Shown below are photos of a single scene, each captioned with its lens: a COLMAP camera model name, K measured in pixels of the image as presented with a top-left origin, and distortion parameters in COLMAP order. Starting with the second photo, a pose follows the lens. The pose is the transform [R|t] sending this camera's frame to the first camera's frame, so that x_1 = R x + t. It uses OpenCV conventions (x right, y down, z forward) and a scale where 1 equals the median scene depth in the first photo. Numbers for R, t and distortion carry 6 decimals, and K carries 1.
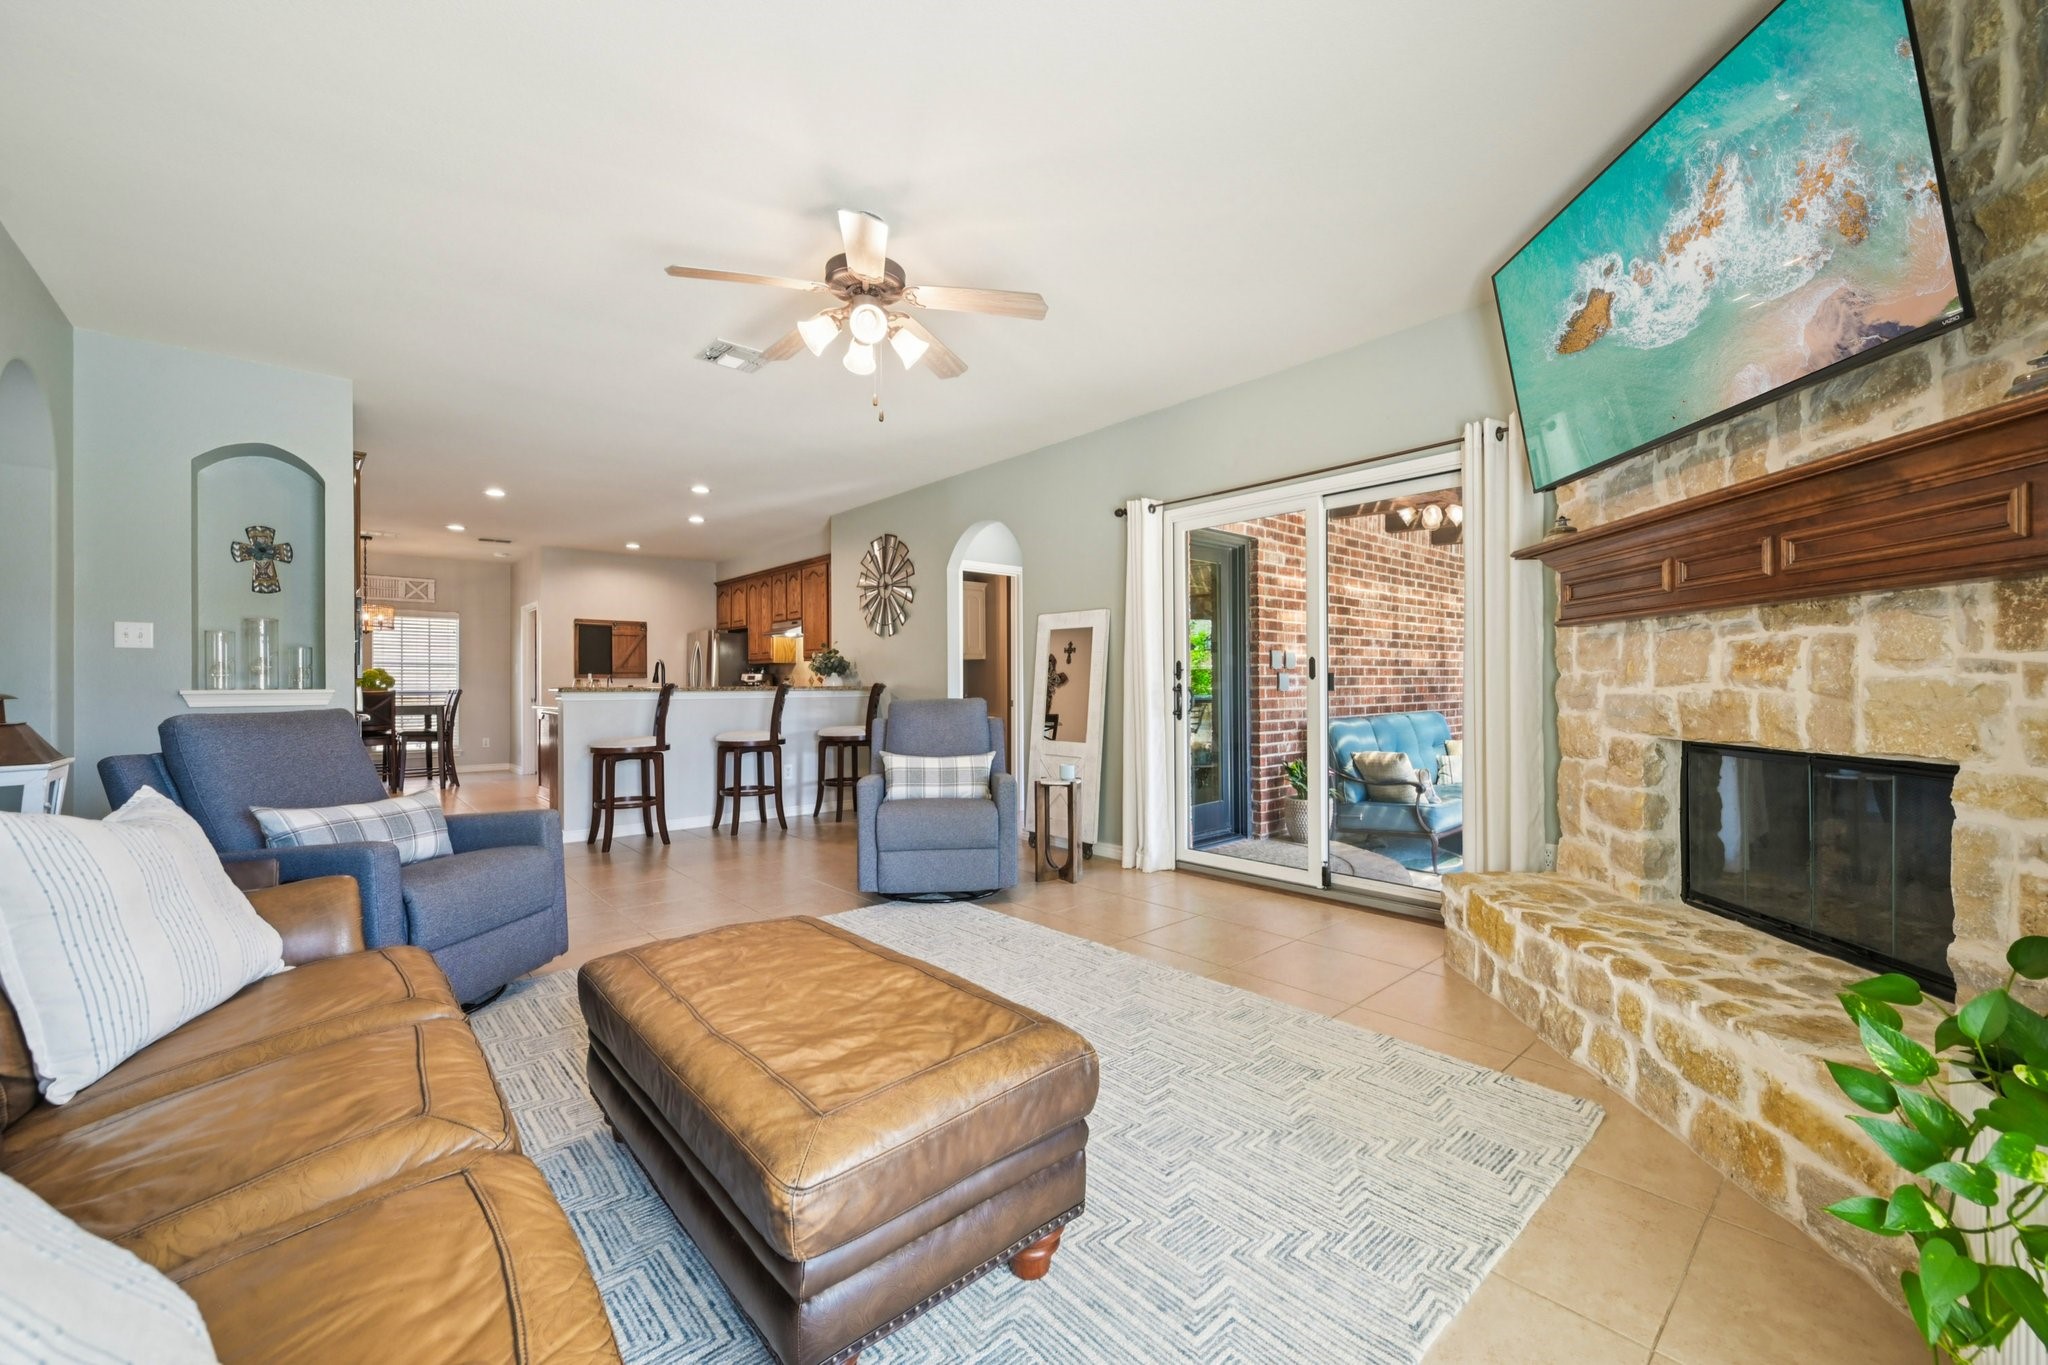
lens RADIAL K [[811.6, 0, 1035.4], [0, 811.6, 686.2], [0, 0, 1]] dist [-0.002533, -0.000309]
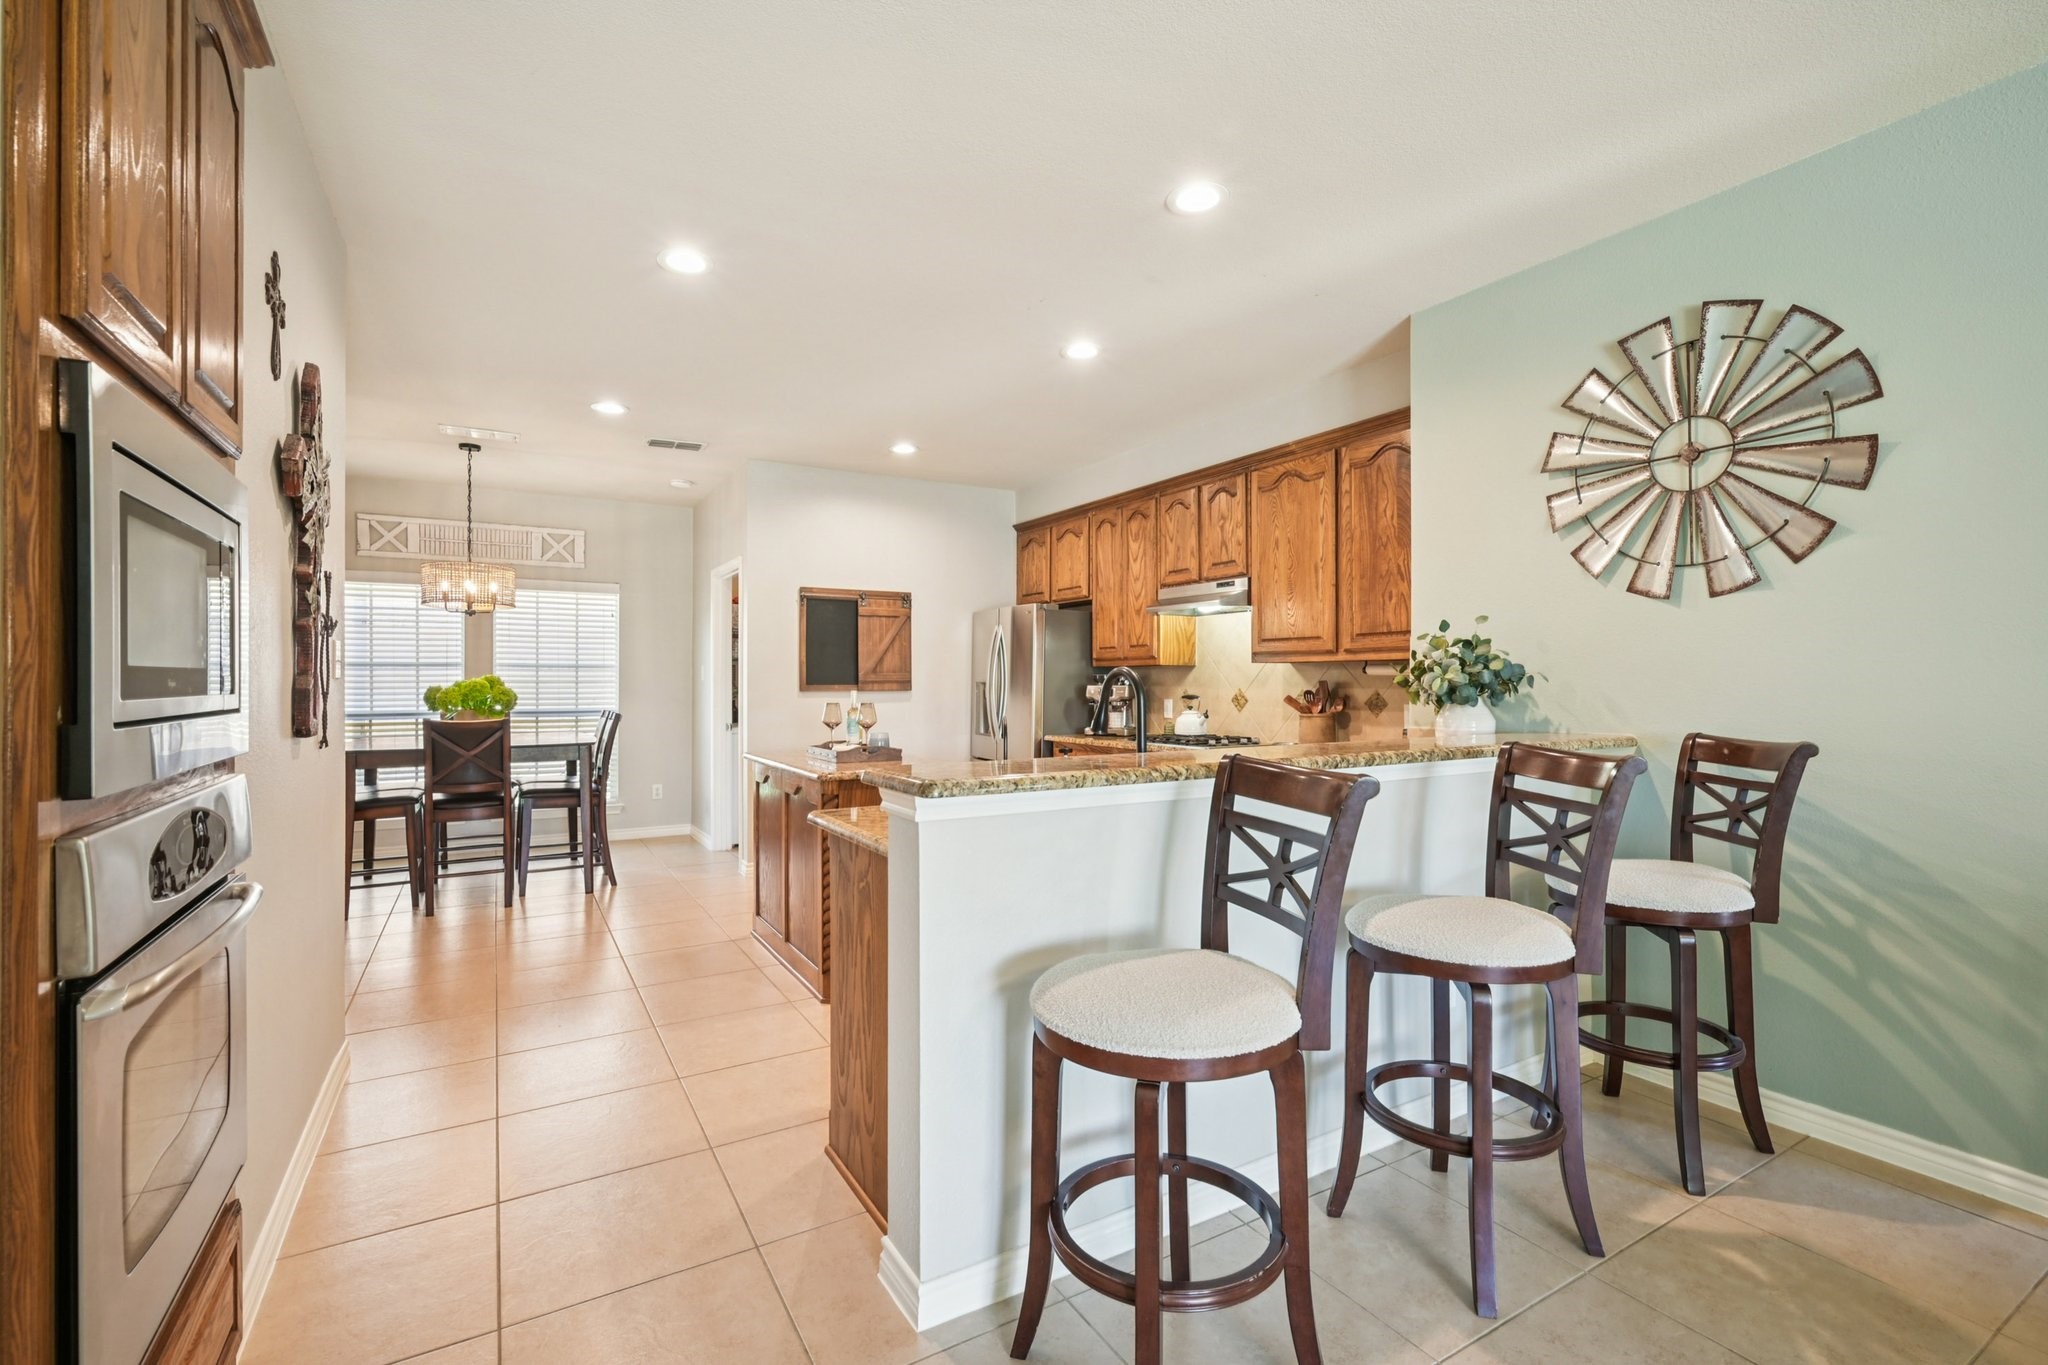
lens RADIAL K [[906.5, 0, 1021.9], [0, 906.5, 680.2], [0, 0, 1]] dist [0.002668, 0.000182]
pose [[0.978231, 0.002846, -0.207497, -0.285062], [-0.002729, 0.999996, 0.000850, -0.019191], [0.207499, -0.000265, 0.978235, 0.413134]]
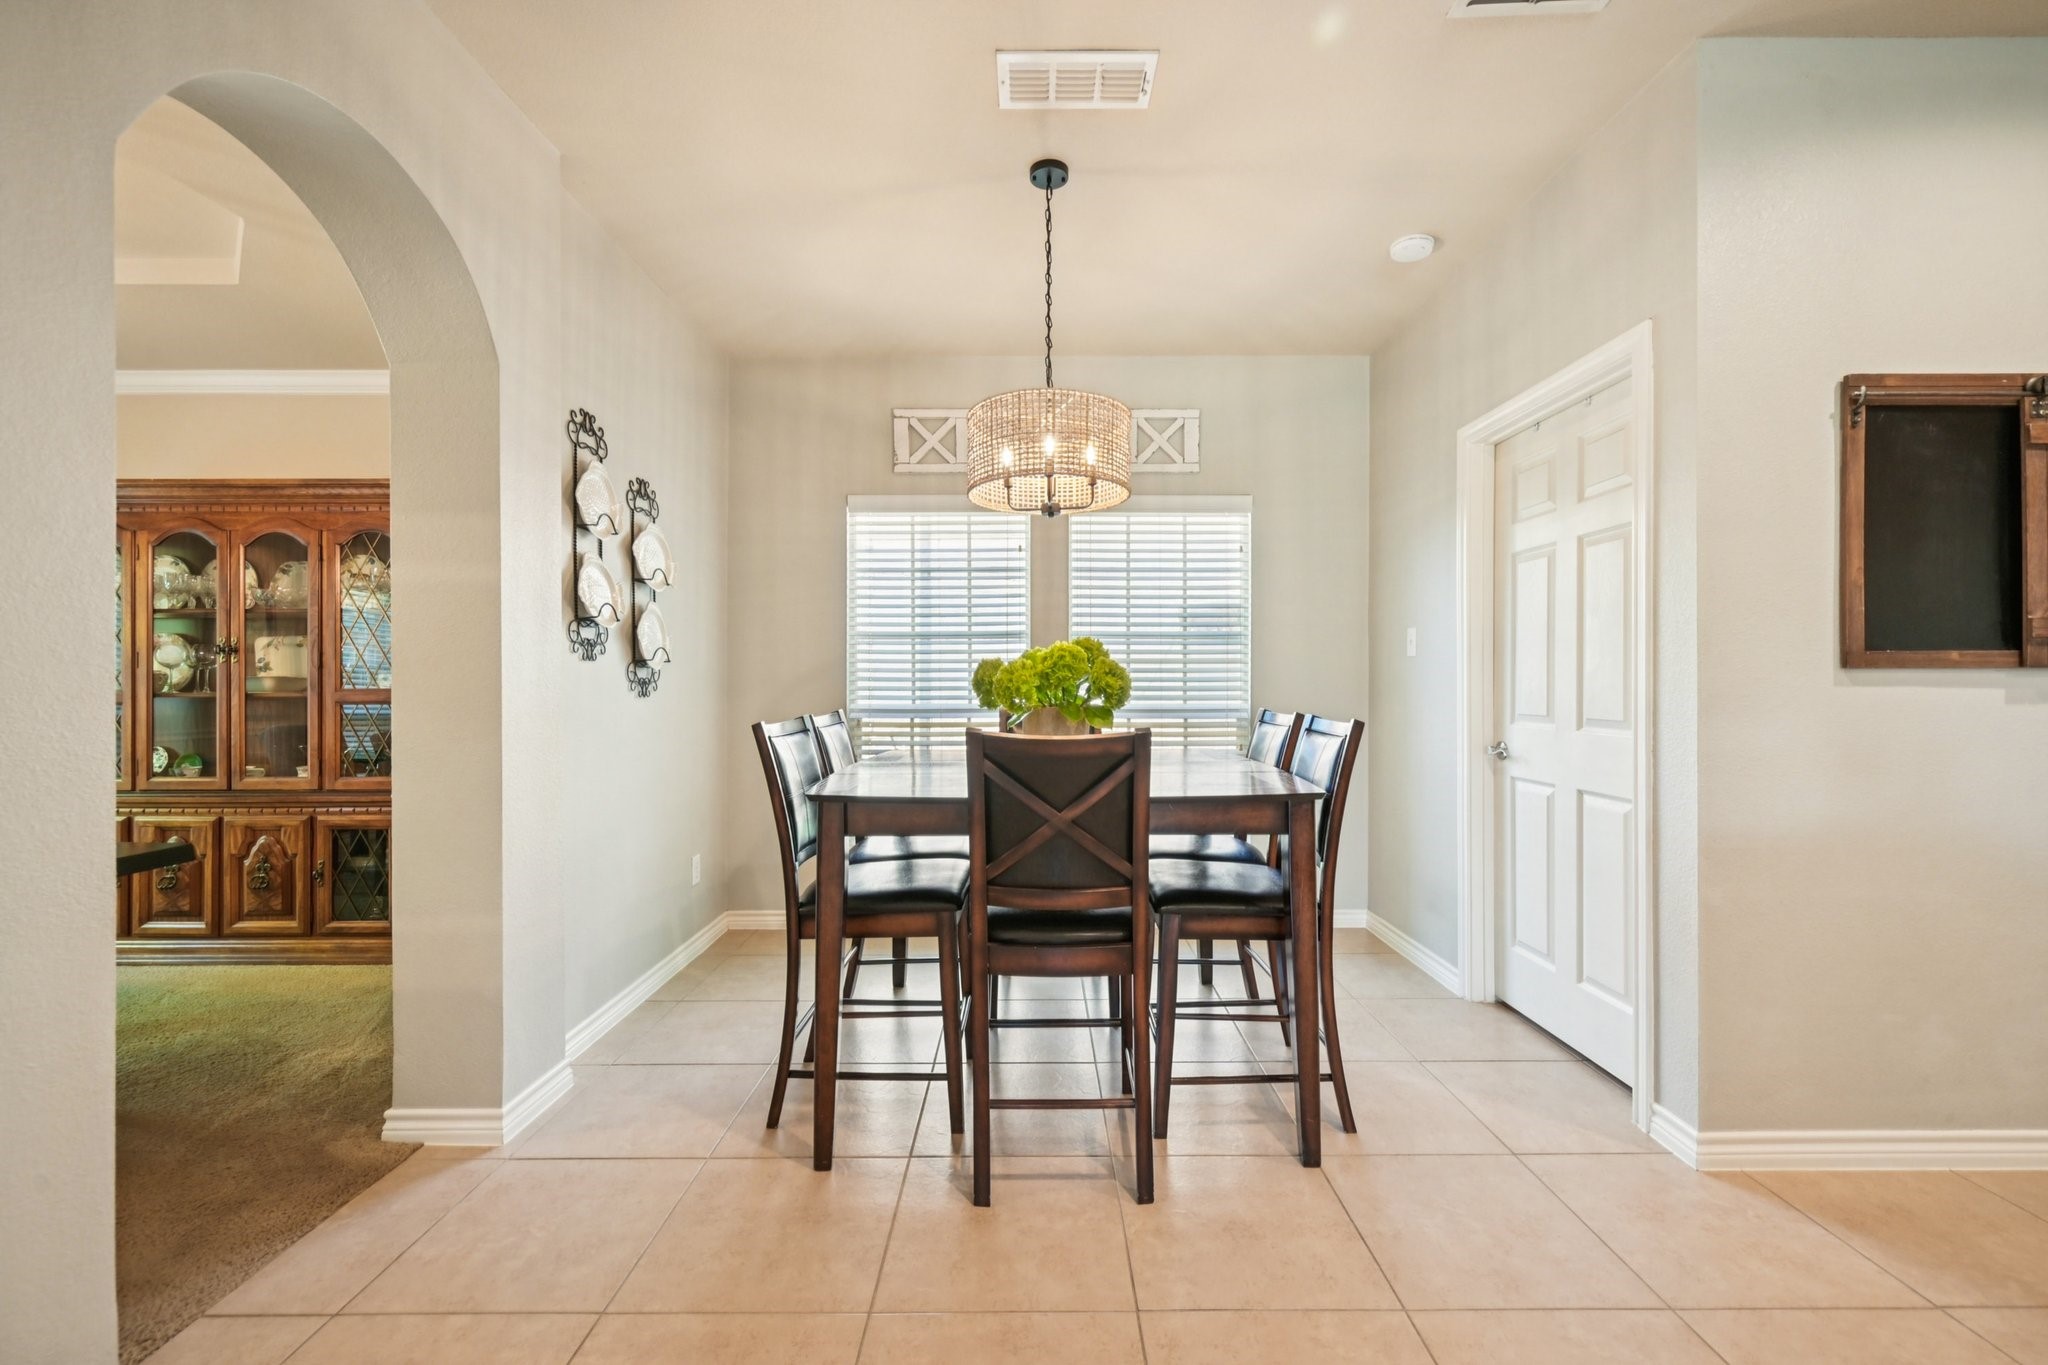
lens RADIAL K [[811.6, 0, 1034.6], [0, 811.6, 678.1], [0, 0, 1]] dist [-0.002533, -0.000309]
pose [[0.742876, 0.000341, -0.669429, -0.578728], [0.001432, 0.999997, 0.002098, -0.008374], [0.669428, -0.002517, 0.742873, 0.709790]]
